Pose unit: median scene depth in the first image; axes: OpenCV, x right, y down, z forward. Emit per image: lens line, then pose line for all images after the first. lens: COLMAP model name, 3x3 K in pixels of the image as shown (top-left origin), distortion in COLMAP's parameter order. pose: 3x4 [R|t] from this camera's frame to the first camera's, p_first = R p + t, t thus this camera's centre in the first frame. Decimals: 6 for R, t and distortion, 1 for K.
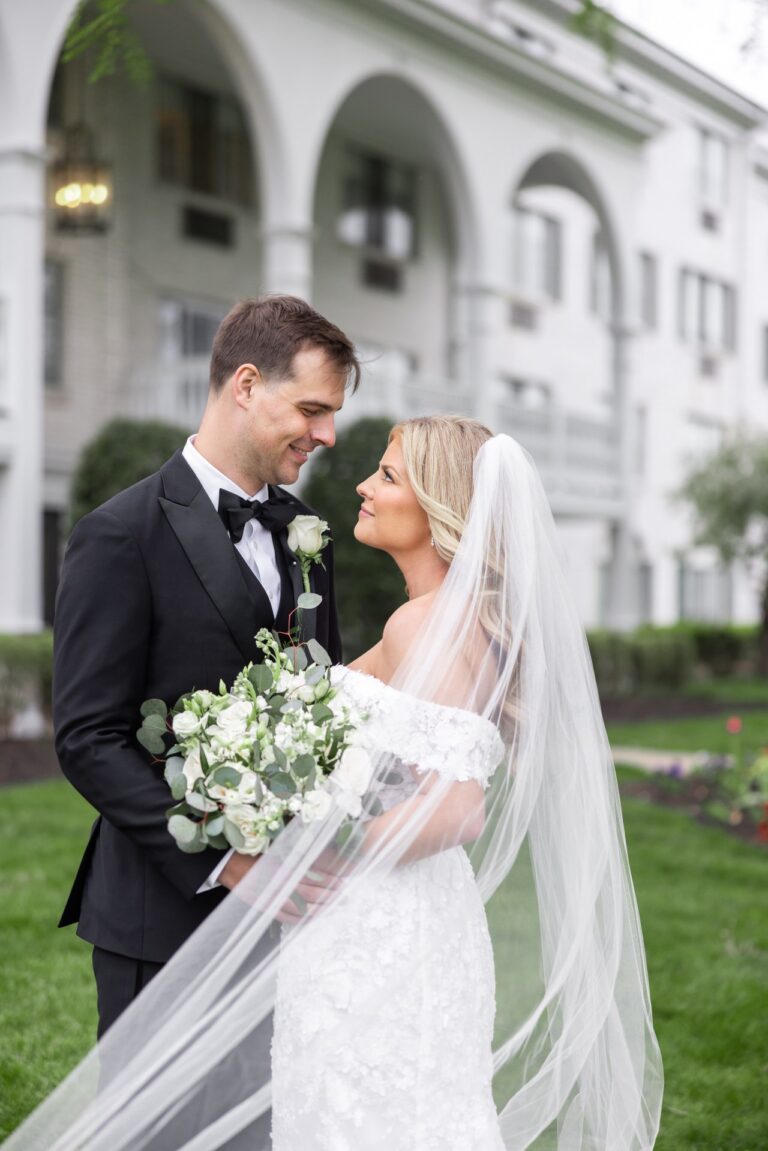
lens RADIAL K [[2144.9, 0, 242.7], [0, 2144.9, 654.1], [0, 0, 1]] dist [0.009265, -0.001956]
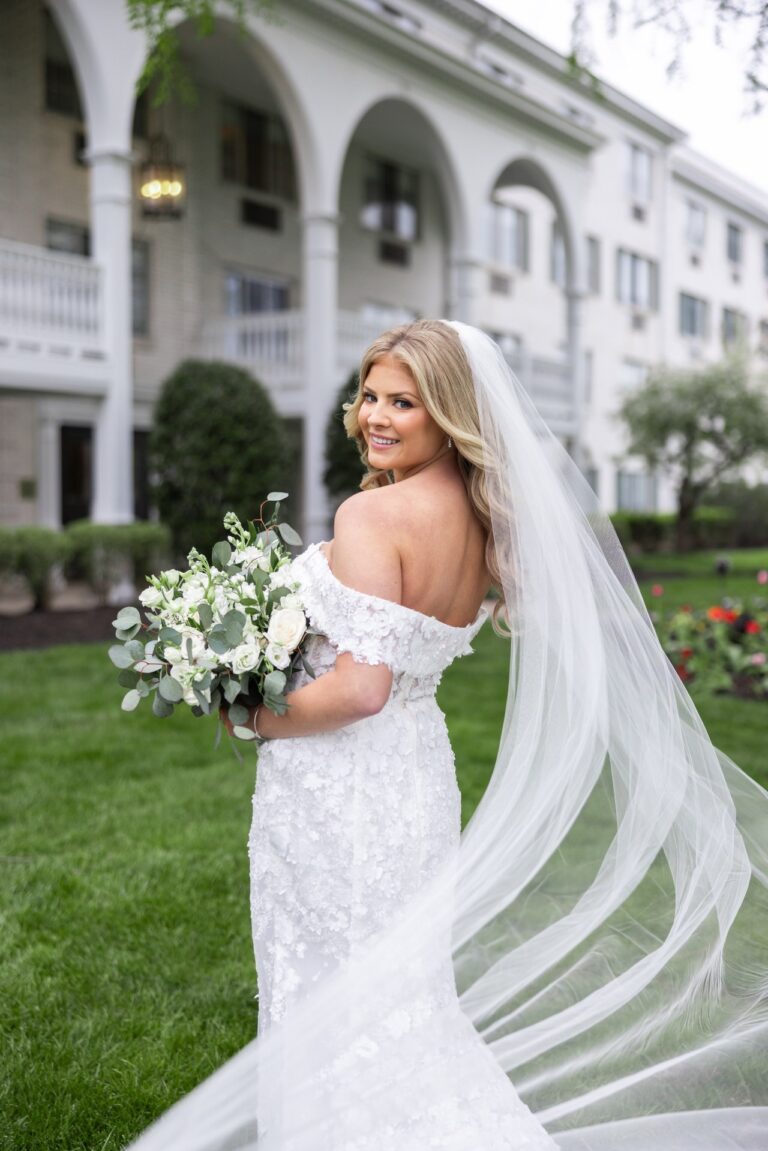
lens RADIAL K [[1563.7, 0, 352.7], [0, 1563.7, 576.2], [0, 0, 1]] dist [0.025462, 0.013060]
pose [[0.999424, -0.010766, 0.032193, 0.007634], [0.009996, 0.999662, 0.024010, 0.000235], [-0.032440, -0.023675, 0.999193, 0.033465]]
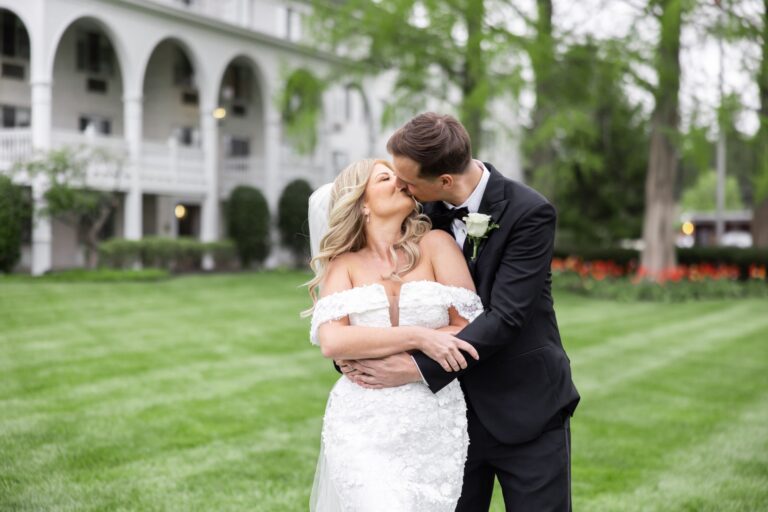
lens RADIAL K [[1486.6, 0, 384.0], [0, 1486.6, 256.0], [0, 0, 1]] dist [0.017687, 0.044974]
pose [[0.983895, -0.006689, 0.178624, -0.211950], [0.008403, 0.999926, -0.008838, 0.032074], [-0.178552, 0.010197, 0.983878, -1.231715]]
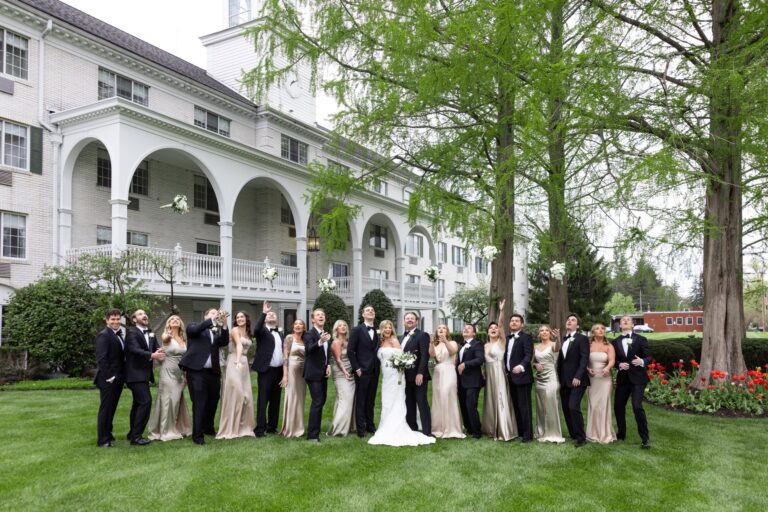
lens RADIAL K [[630.4, 0, 385.7], [0, 630.4, 302.8], [0, 0, 1]] dist [-0.005399, -0.000361]
pose [[0.997947, -0.010739, 0.063139, -0.005231], [0.014530, 0.998099, -0.059901, -0.000387], [-0.062376, 0.060696, 0.996205, -0.331156]]
